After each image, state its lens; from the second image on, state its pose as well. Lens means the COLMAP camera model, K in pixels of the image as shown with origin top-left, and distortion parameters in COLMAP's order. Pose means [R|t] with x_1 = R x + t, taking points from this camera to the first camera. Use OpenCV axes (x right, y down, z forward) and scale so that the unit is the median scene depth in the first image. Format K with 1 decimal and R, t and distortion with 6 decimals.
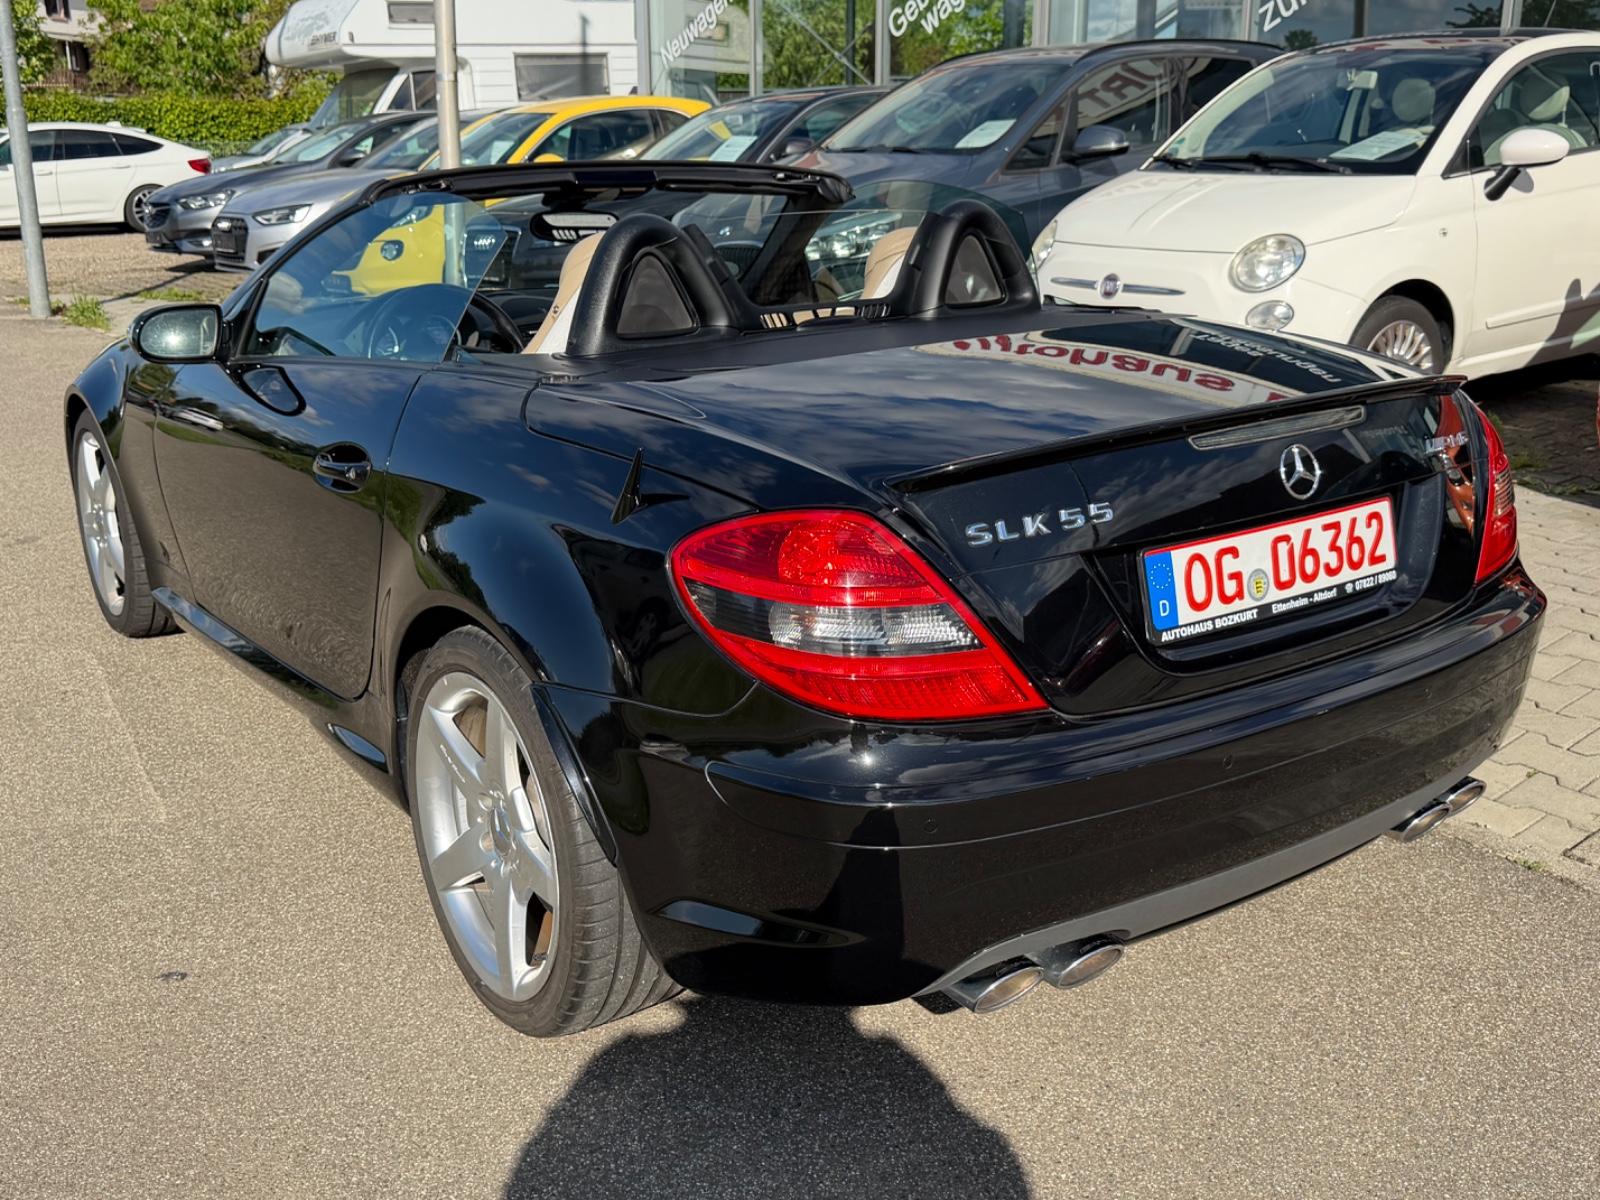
lens RADIAL K [[1693.6, 0, 820.3], [0, 1693.6, 643.5], [0, 0, 1]] dist [0.038469, 0.000000]
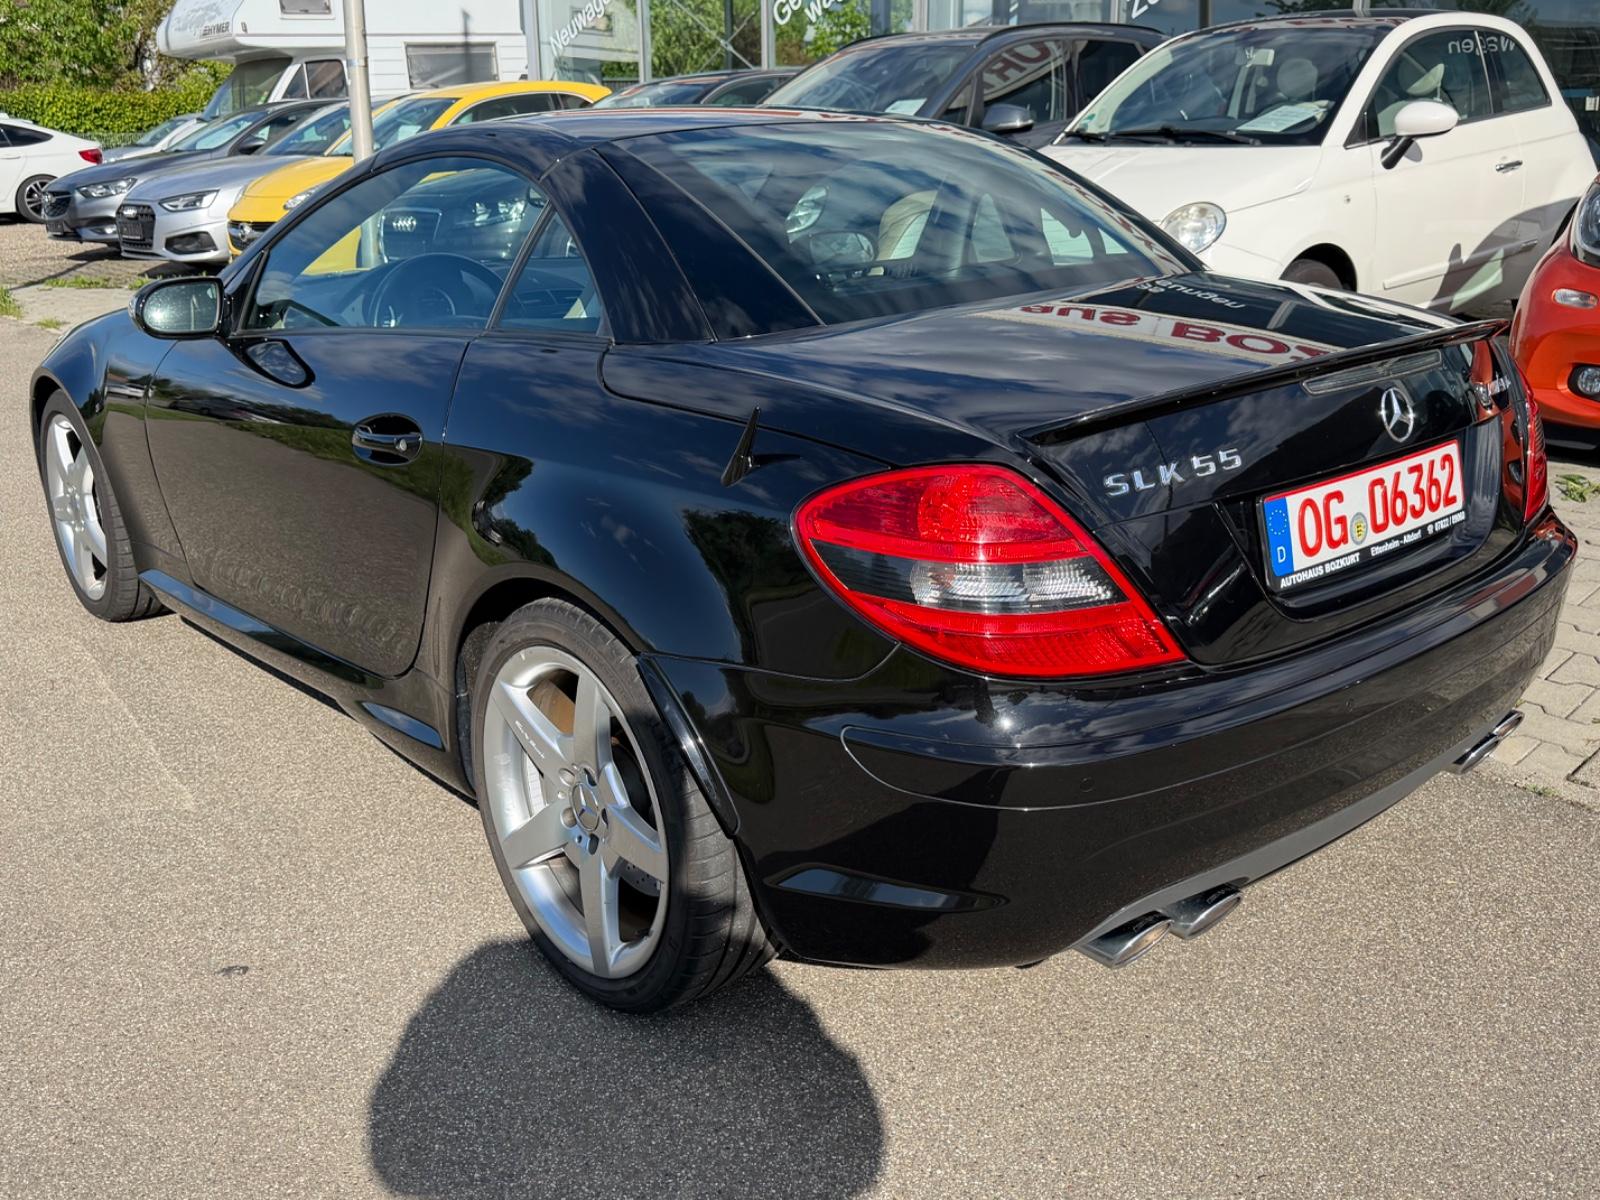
lens RADIAL K [[1569.6, 0, 812.3], [0, 1569.6, 626.1], [0, 0, 1]] dist [0.029018, 0.000000]
pose [[0.995299, -0.036196, 0.089832, -0.131394], [0.034903, 0.999264, 0.015921, -0.002600], [-0.090342, -0.012711, 0.995830, 0.086411]]
